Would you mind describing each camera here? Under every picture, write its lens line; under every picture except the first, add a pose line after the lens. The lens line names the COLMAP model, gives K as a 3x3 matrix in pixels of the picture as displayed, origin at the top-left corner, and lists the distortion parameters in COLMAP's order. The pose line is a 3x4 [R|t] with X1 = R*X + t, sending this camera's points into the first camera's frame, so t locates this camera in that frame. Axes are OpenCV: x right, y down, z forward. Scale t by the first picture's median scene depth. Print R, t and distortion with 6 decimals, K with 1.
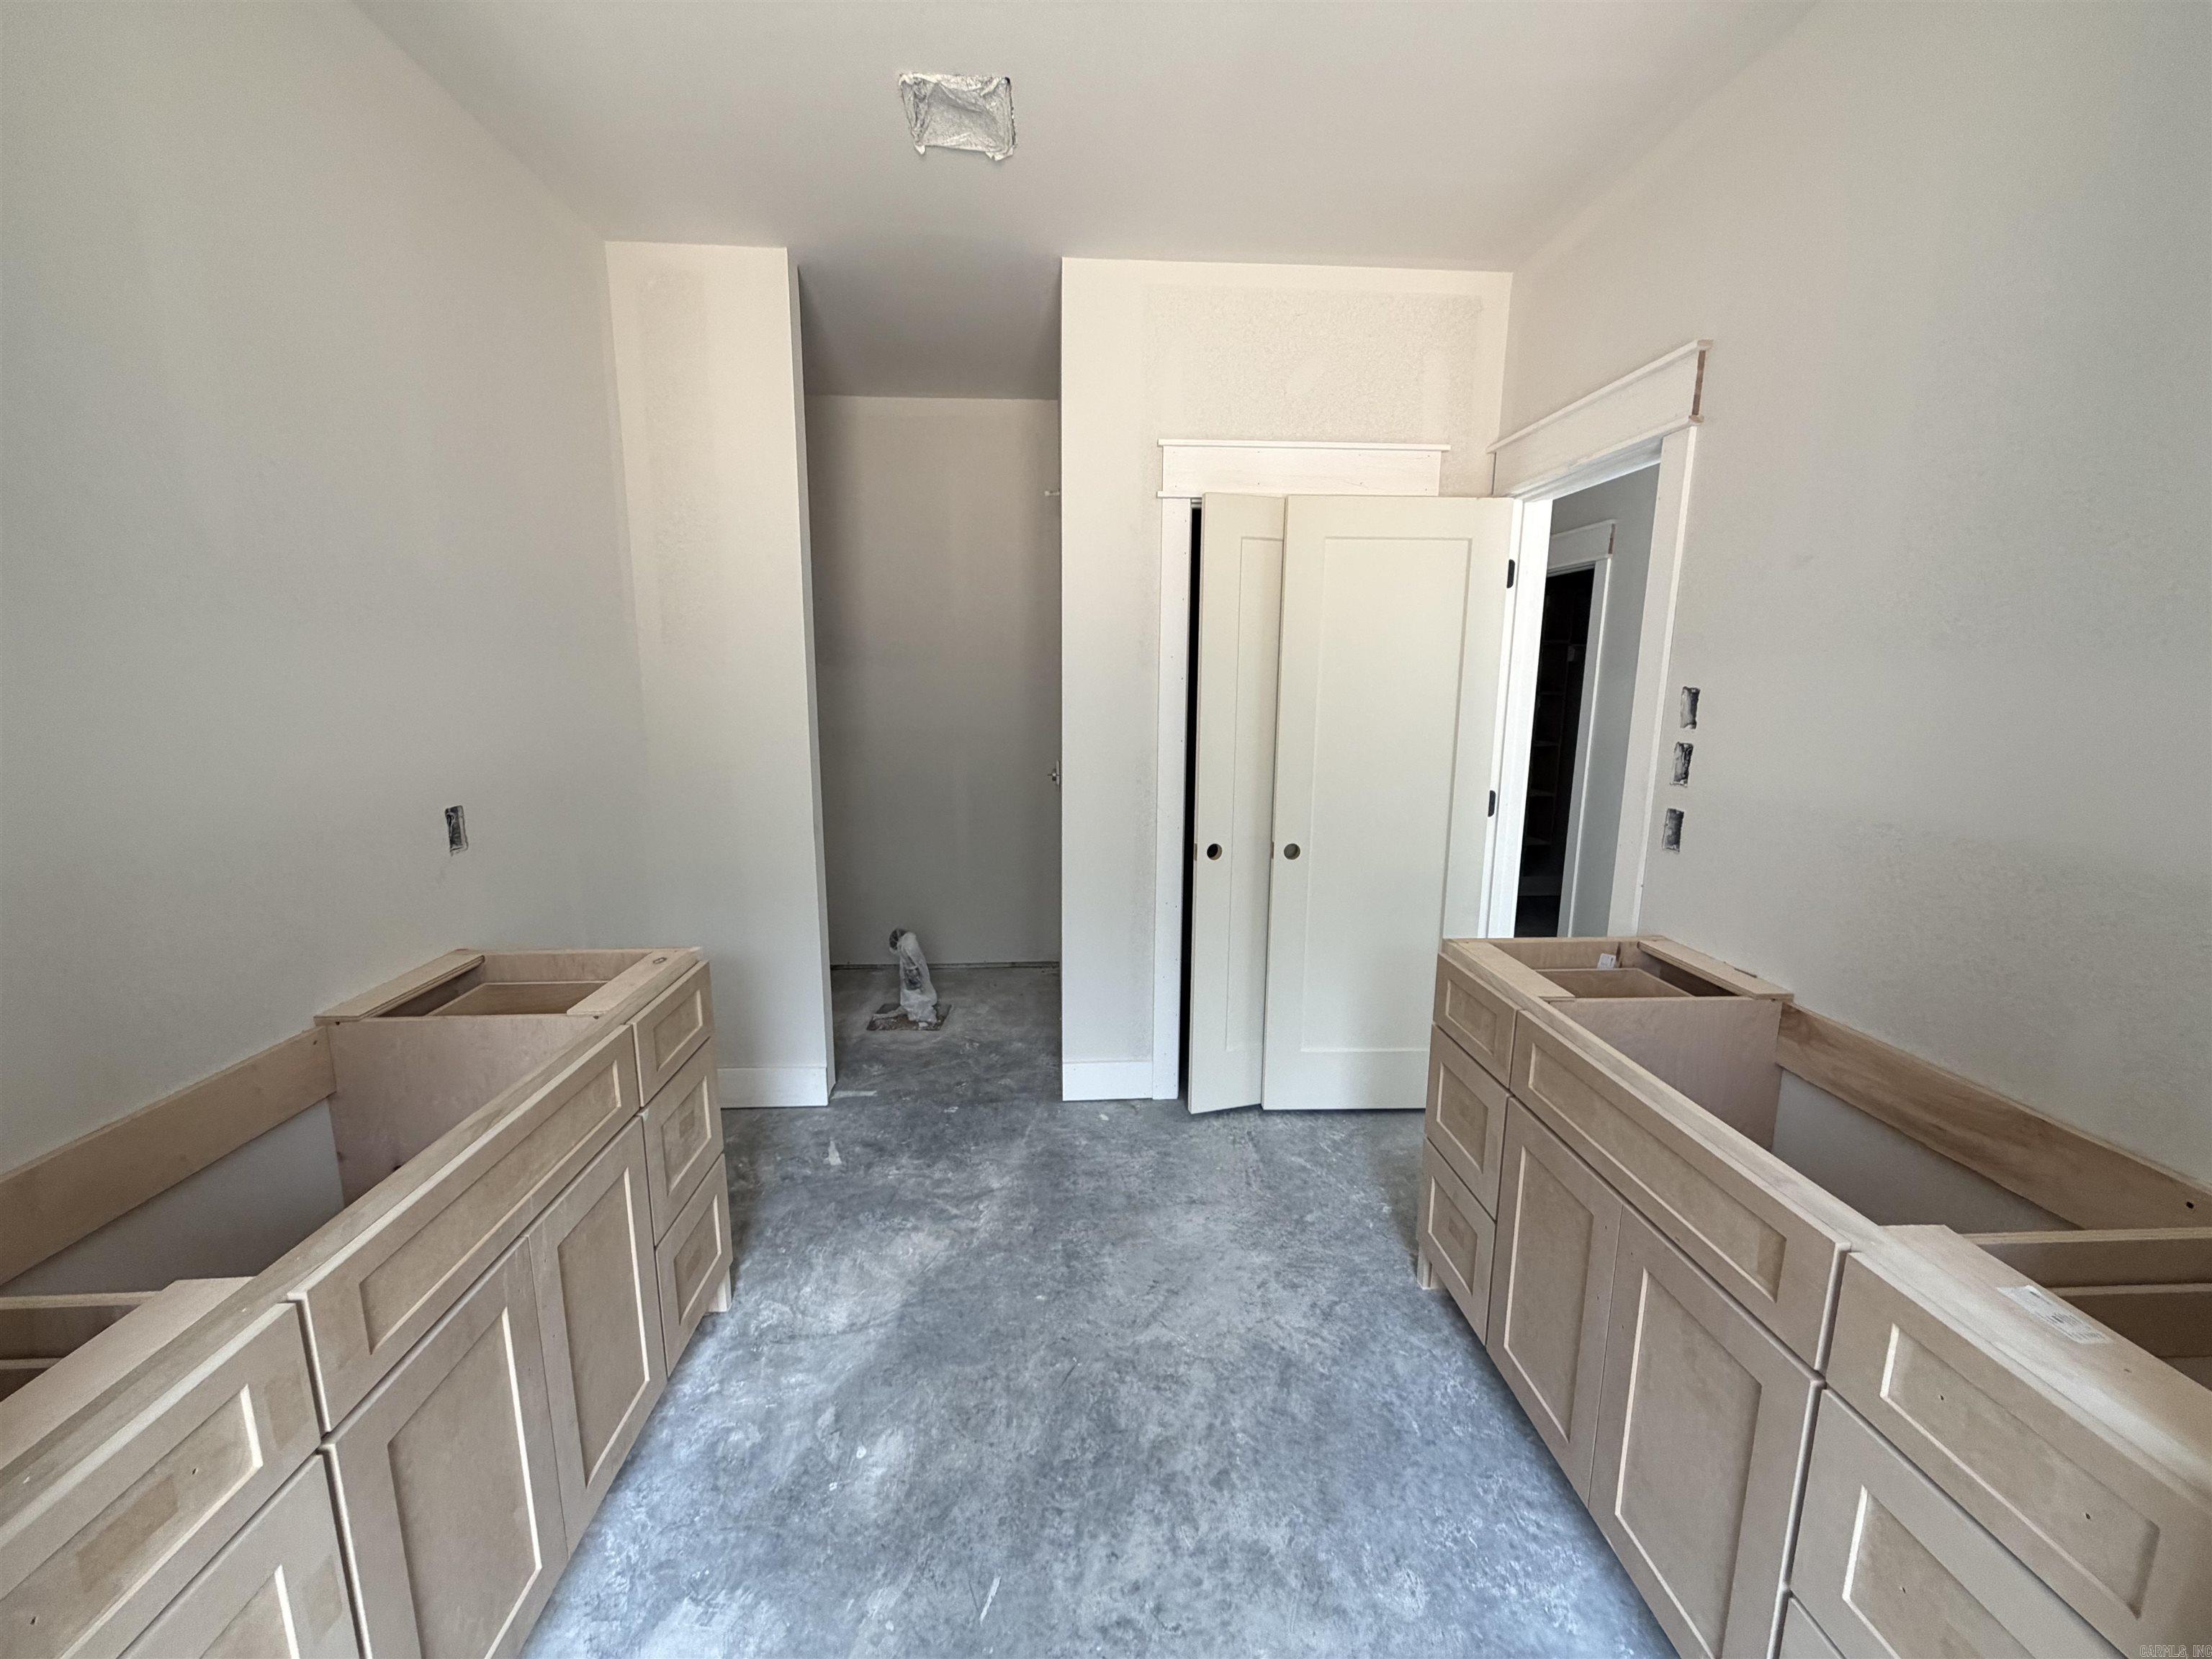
lens RADIAL K [[884.1, 0, 1099.1], [0, 884.1, 839.4], [0, 0, 1]] dist [0.000680, 0.000146]
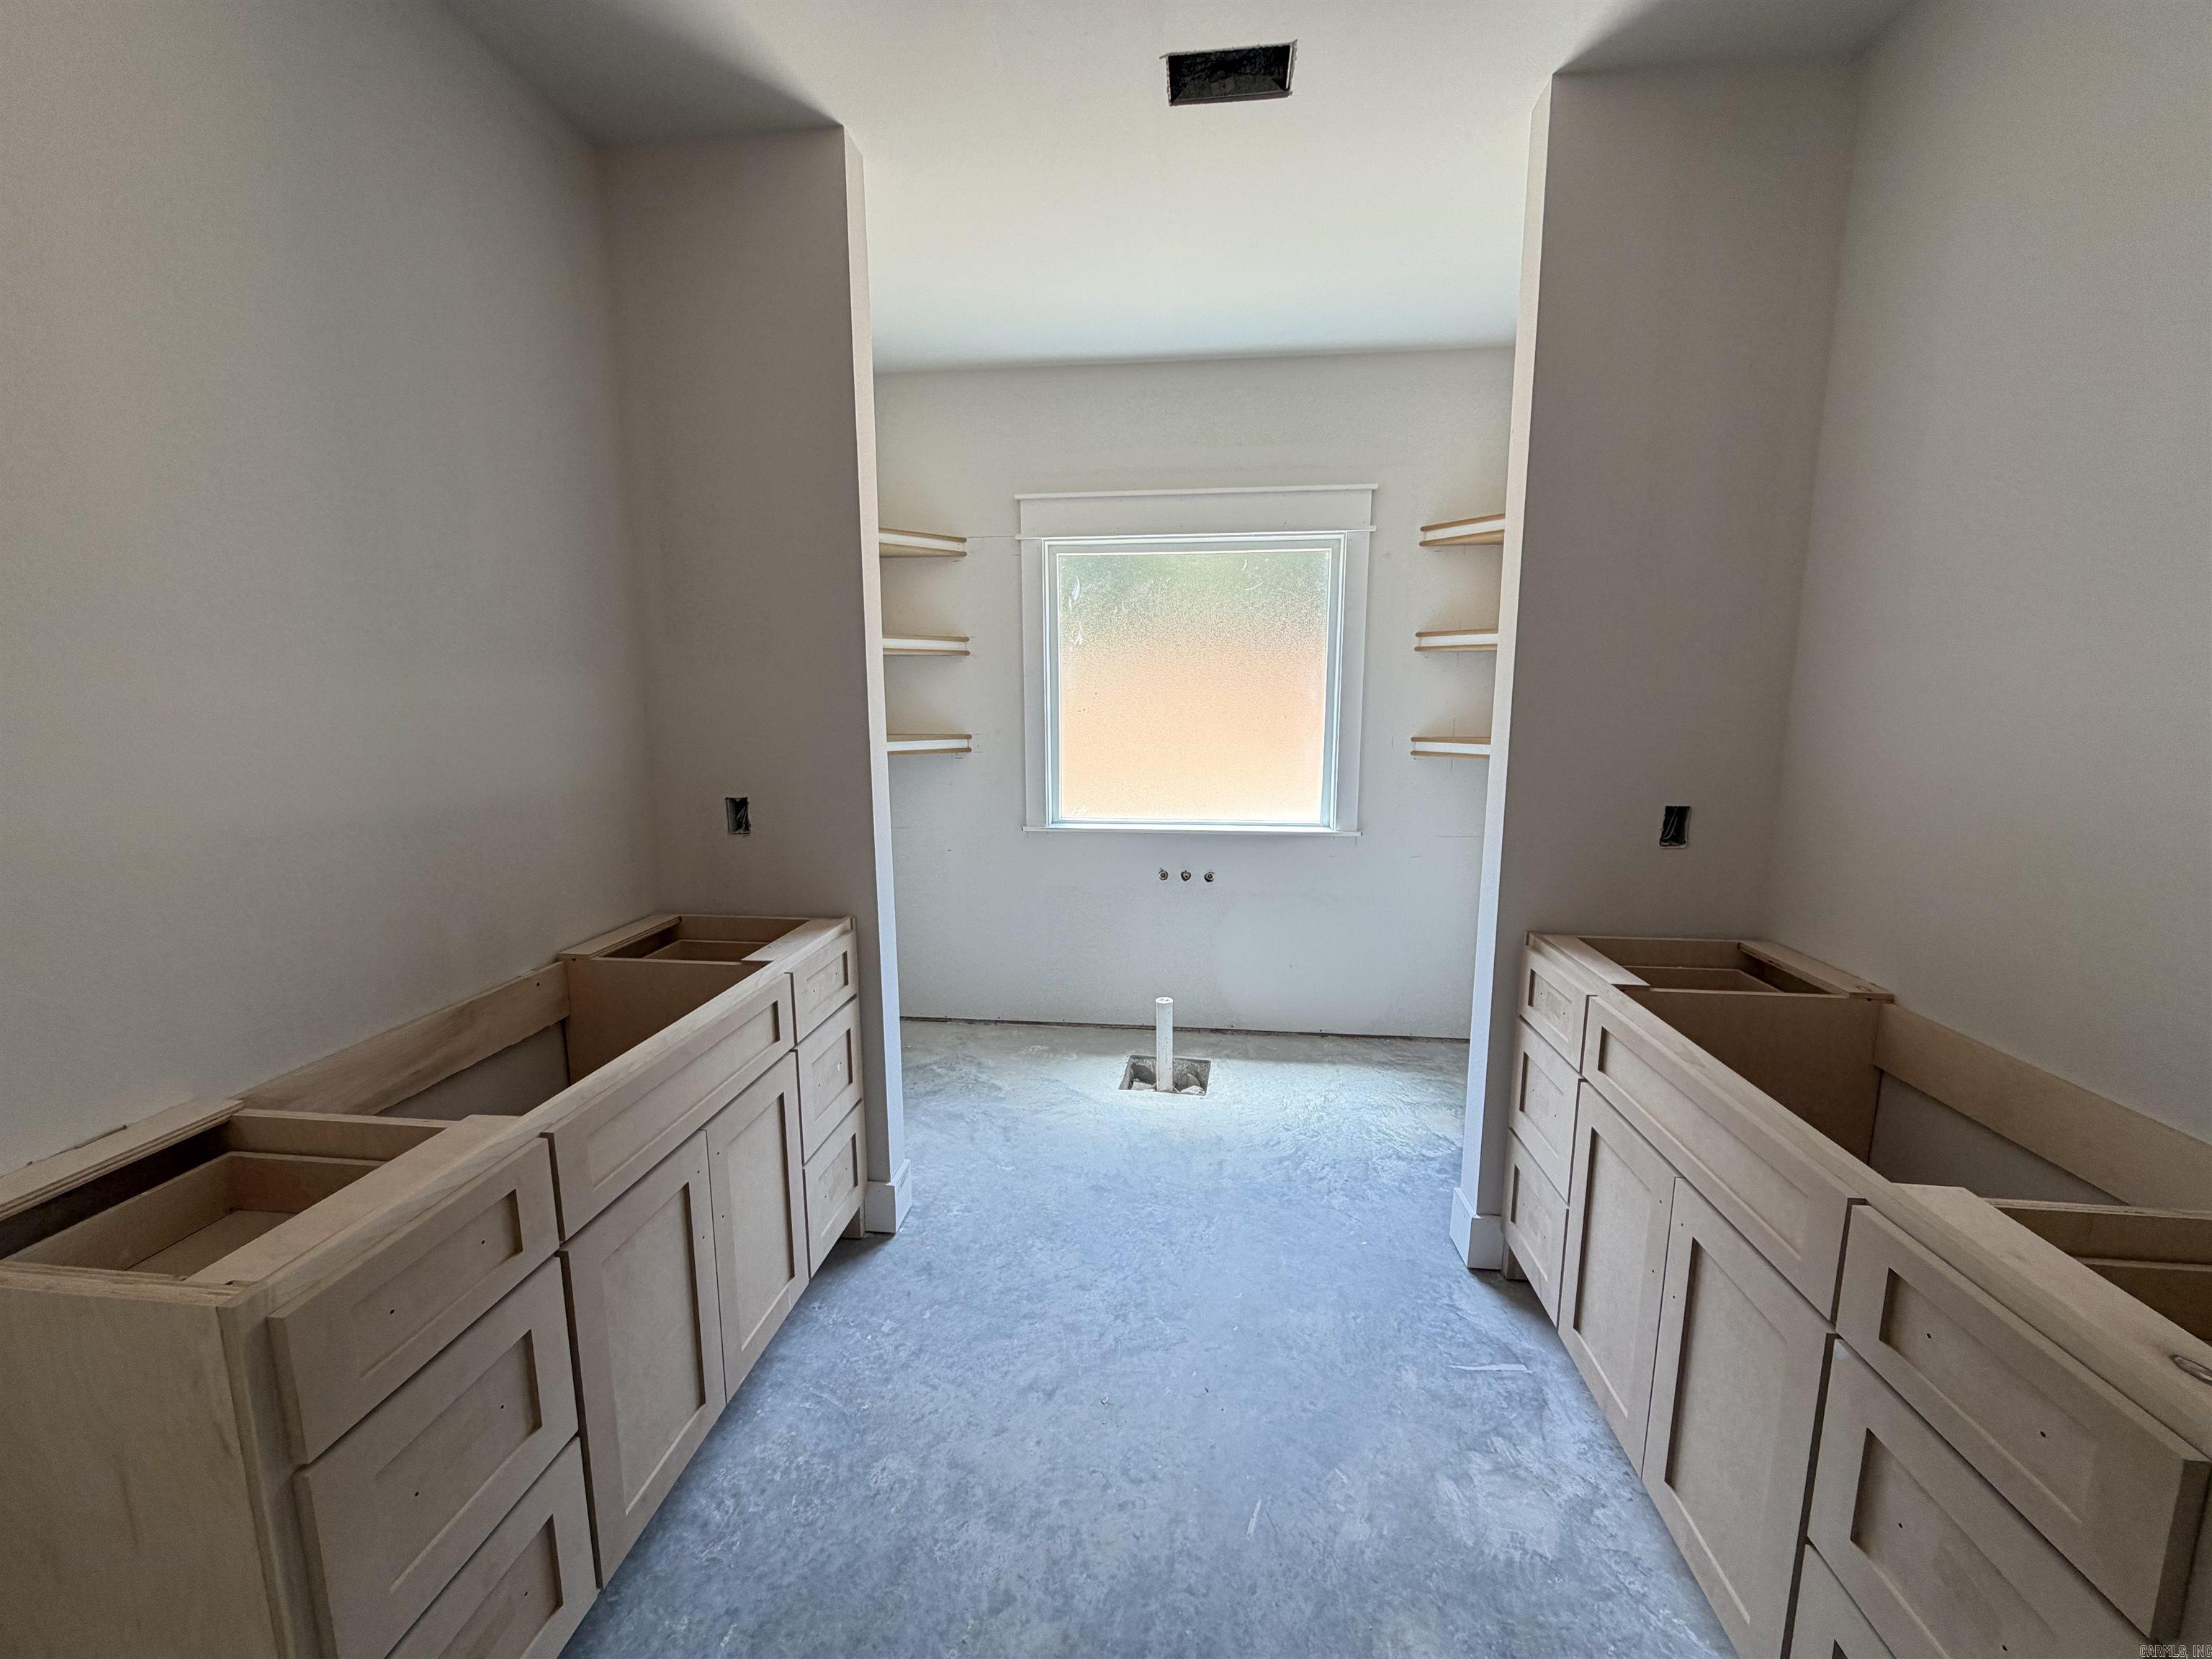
lens RADIAL K [[884.1, 0, 1098.8], [0, 884.1, 836.6], [0, 0, 1]] dist [0.000680, 0.000146]
pose [[-0.986882, -0.027190, 0.159138, -0.073017], [0.028243, 0.941440, 0.335997, -0.267211], [-0.158954, 0.336084, -0.928322, 1.537268]]
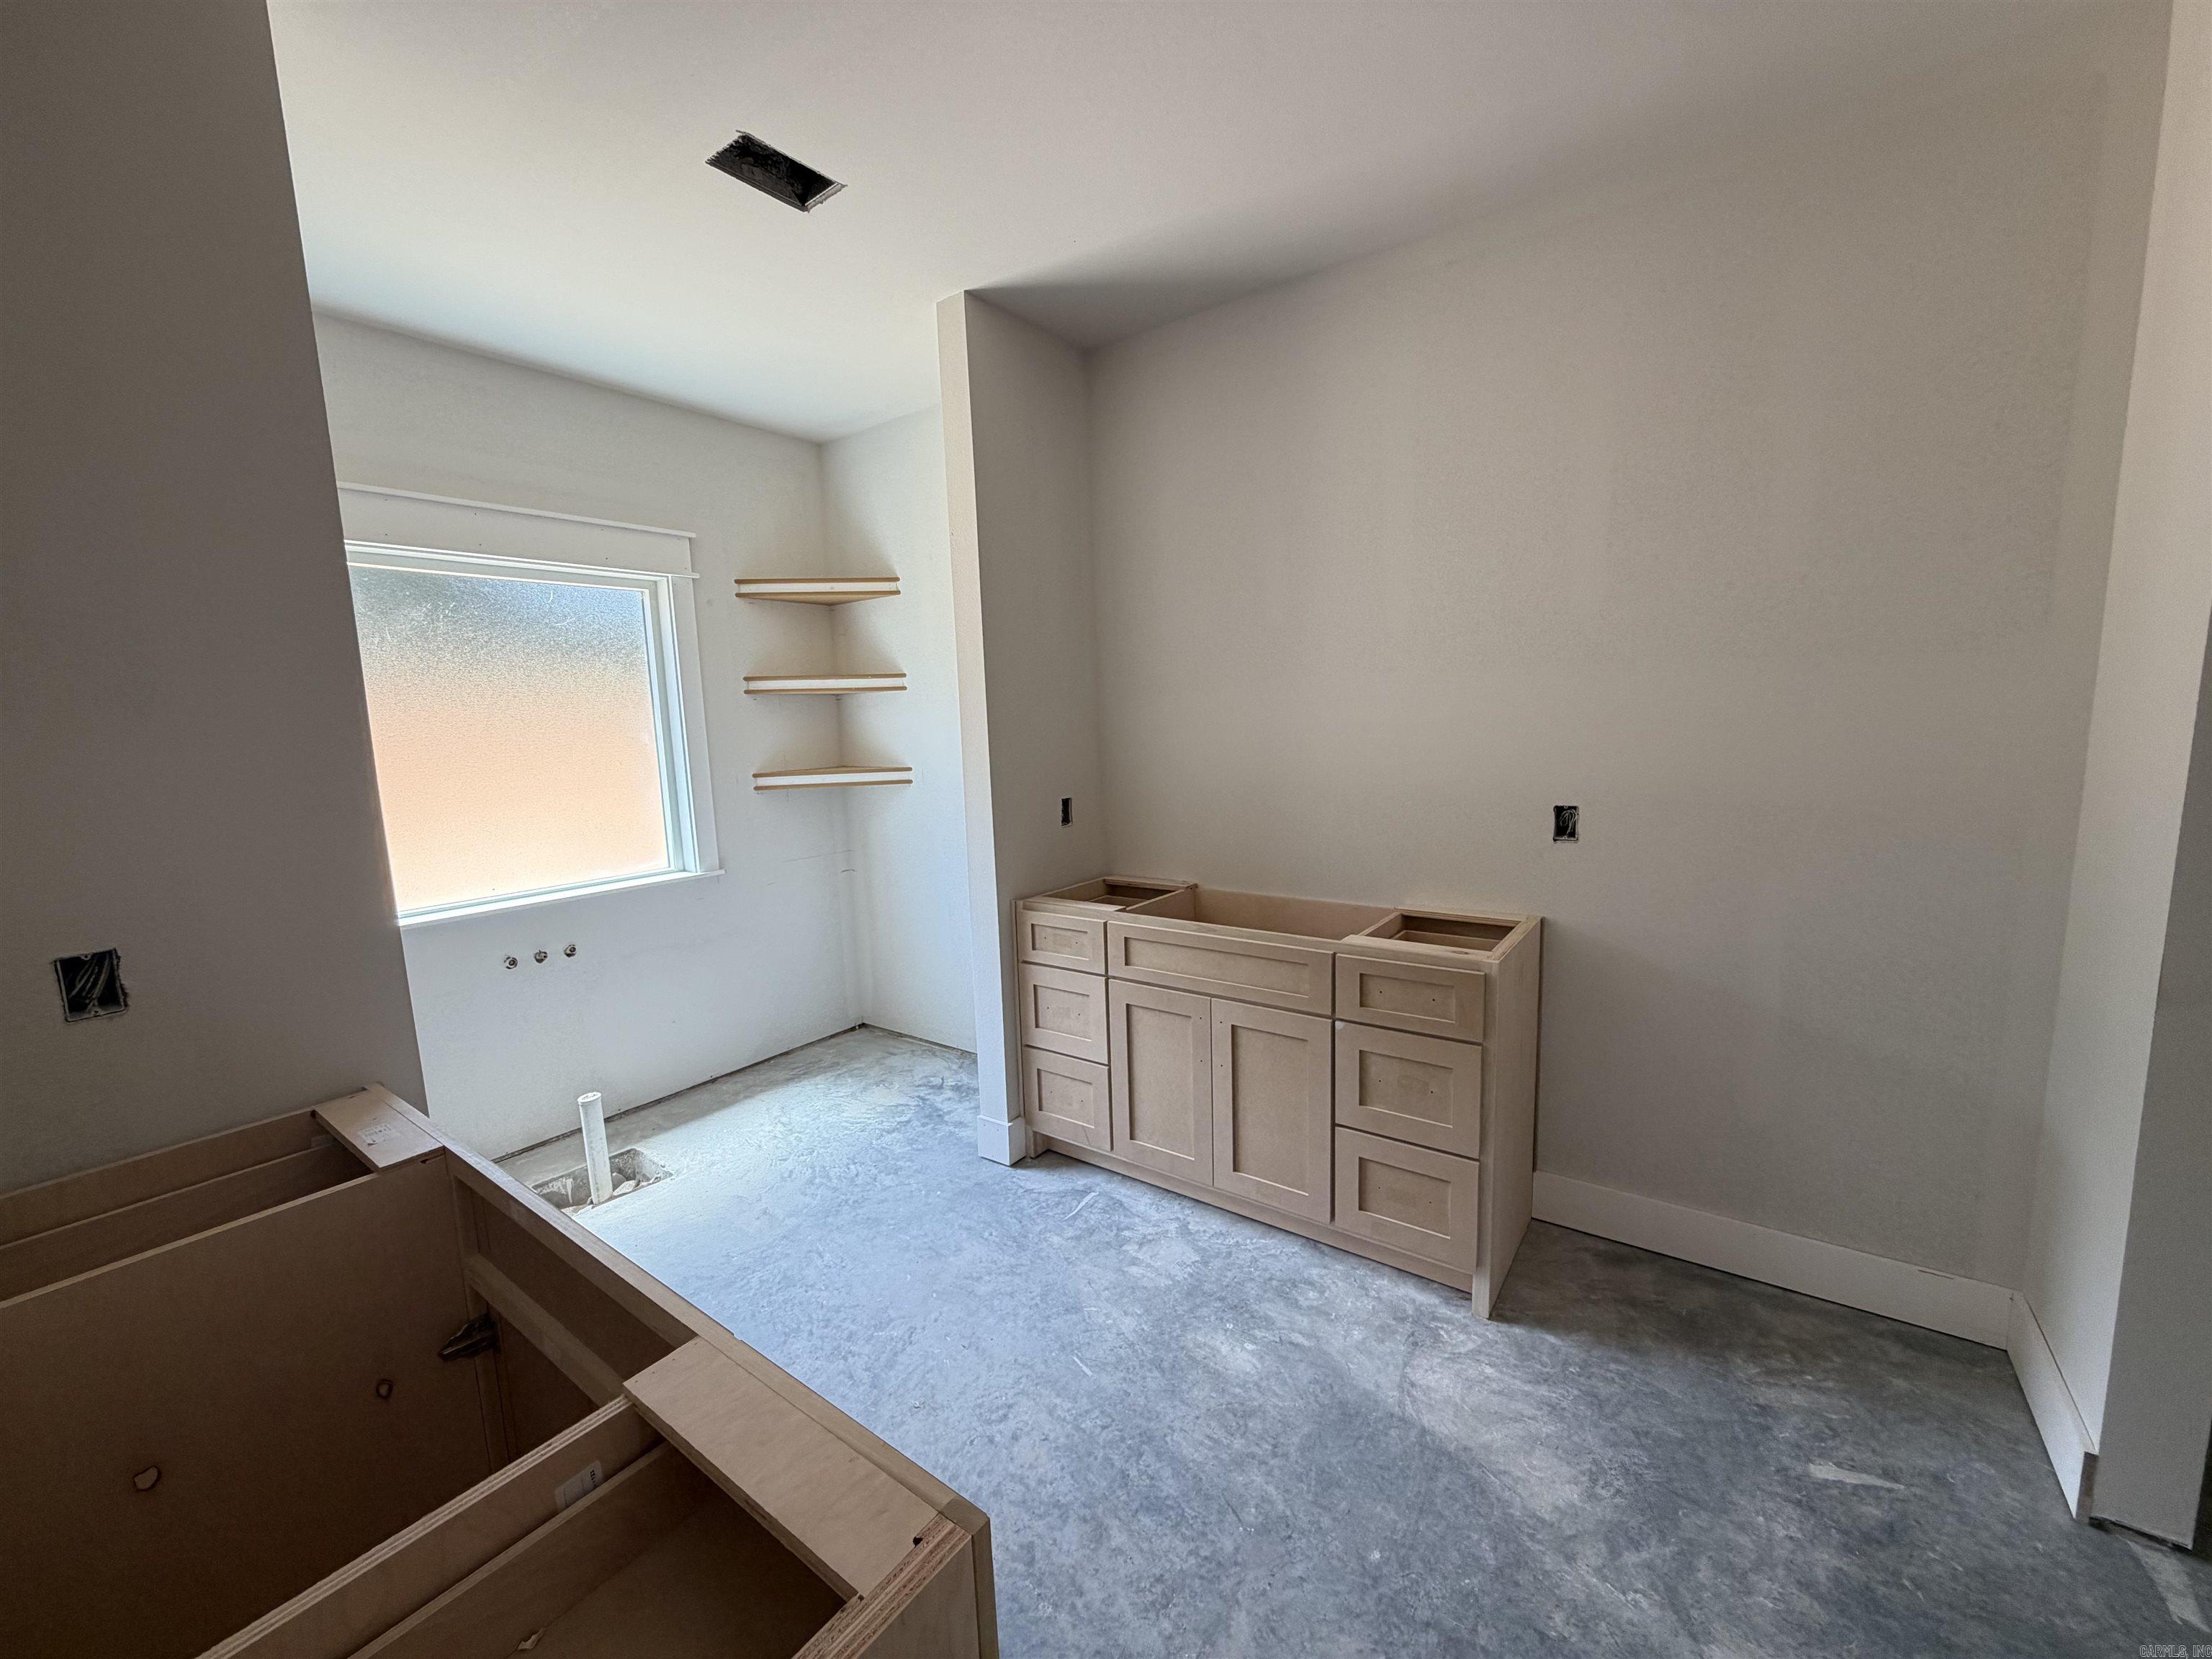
lens RADIAL K [[884.1, 0, 1105.3], [0, 884.1, 836.3], [0, 0, 1]] dist [0.000680, 0.000146]
pose [[-0.629846, 0.124902, -0.766612, 0.720280], [-0.110885, 0.962417, 0.247907, -0.265996], [0.768764, 0.241149, -0.592325, 1.444770]]
